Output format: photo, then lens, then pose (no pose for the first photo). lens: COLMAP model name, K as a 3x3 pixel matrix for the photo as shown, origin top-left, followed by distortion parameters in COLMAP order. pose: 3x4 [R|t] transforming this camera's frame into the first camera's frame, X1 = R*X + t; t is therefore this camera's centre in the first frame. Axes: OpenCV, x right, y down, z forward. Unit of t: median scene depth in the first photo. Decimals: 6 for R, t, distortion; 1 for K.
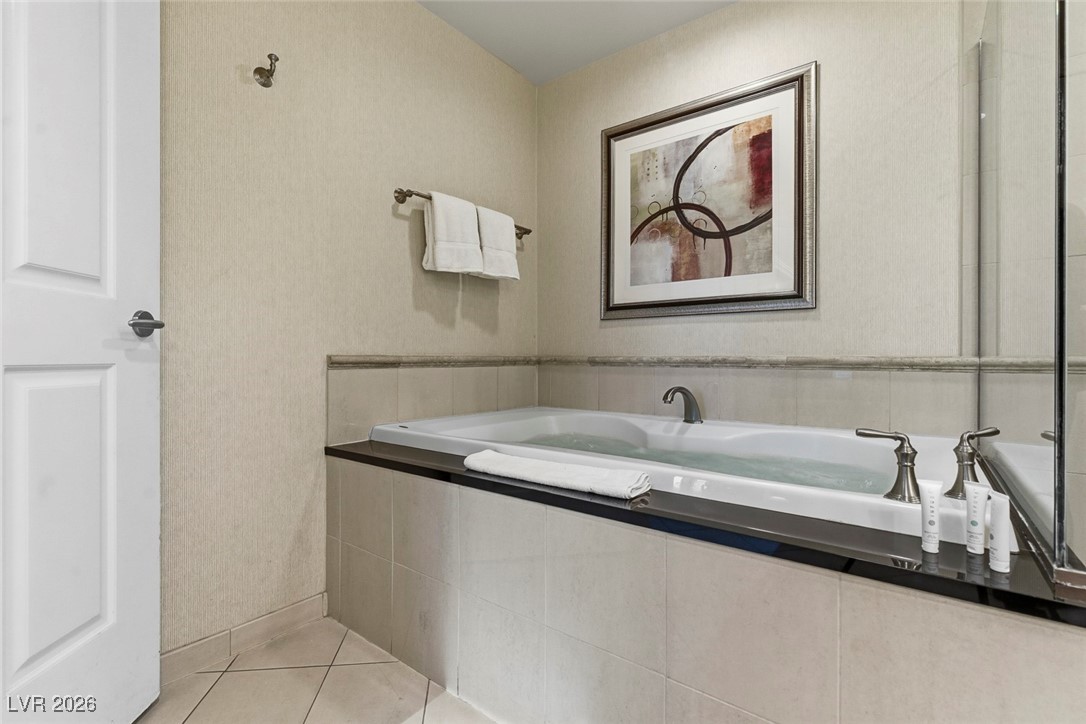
lens RADIAL K [[499.3, 0, 538.8], [0, 499.3, 357.0], [0, 0, 1]] dist [-0.000867, -0.000264]
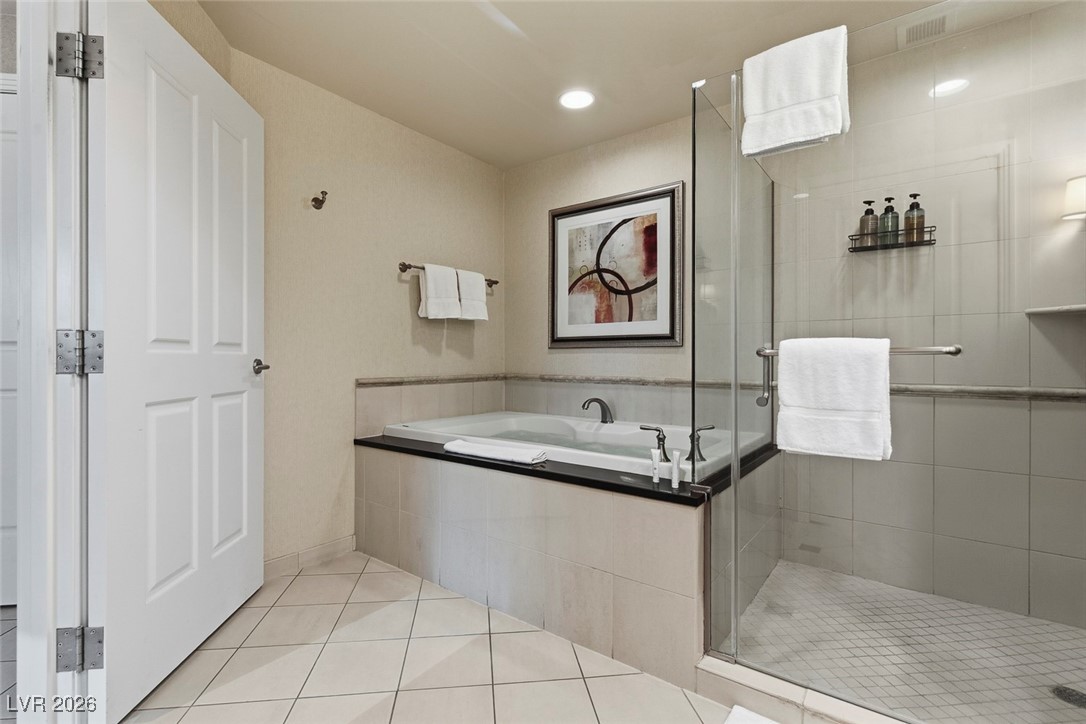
lens RADIAL K [[499.3, 0, 538.8], [0, 499.3, 357.0], [0, 0, 1]] dist [-0.000867, -0.000264]
pose [[0.999956, -0.000143, 0.009339, 0.101385], [0.000160, 0.999998, -0.001764, -0.057105], [-0.009339, 0.001766, 0.999955, -0.444980]]
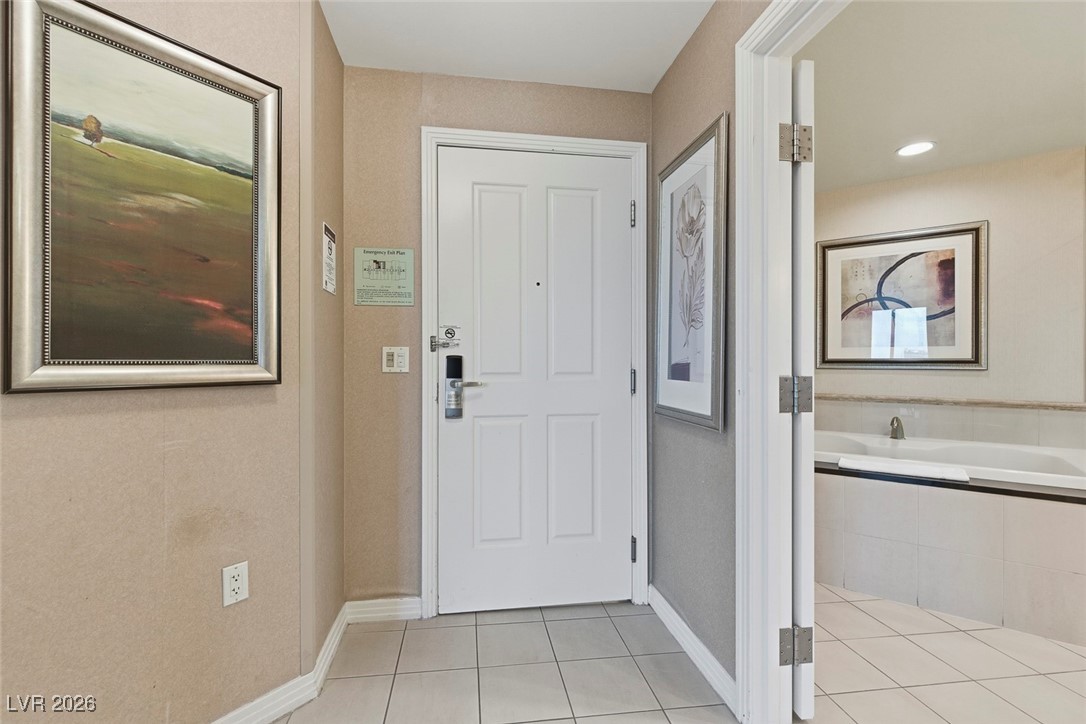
lens RADIAL K [[491.8, 0, 543.0], [0, 491.8, 362.0], [0, 0, 1]] dist [-0.000497, -0.000055]
pose [[0.999607, 0.000260, 0.028026, -0.872549], [-0.000283, 1.000000, 0.000808, -0.113718], [-0.028025, -0.000816, 0.999607, -0.531308]]
